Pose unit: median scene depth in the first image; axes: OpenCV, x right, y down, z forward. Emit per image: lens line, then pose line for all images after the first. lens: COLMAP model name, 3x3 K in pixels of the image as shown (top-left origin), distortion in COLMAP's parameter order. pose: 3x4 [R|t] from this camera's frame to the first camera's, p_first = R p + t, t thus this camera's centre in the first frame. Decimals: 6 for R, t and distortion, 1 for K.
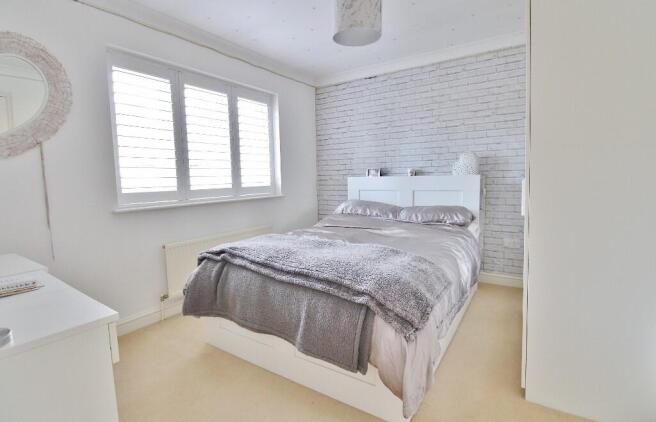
lens RADIAL K [[311.6, 0, 328.0], [0, 311.6, 211.0], [0, 0, 1]] dist [-0.002538, -0.000224]
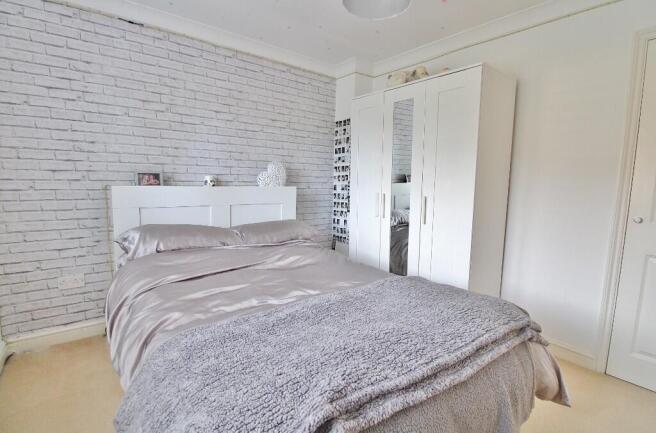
lens RADIAL K [[310.5, 0, 324.0], [0, 310.5, 213.7], [0, 0, 1]] dist [0.001394, -0.012887]
pose [[0.307798, -0.078187, 0.948234, -0.420412], [0.075819, 0.995464, 0.057471, -0.076870], [-0.948426, 0.054205, 0.312330, 0.580382]]
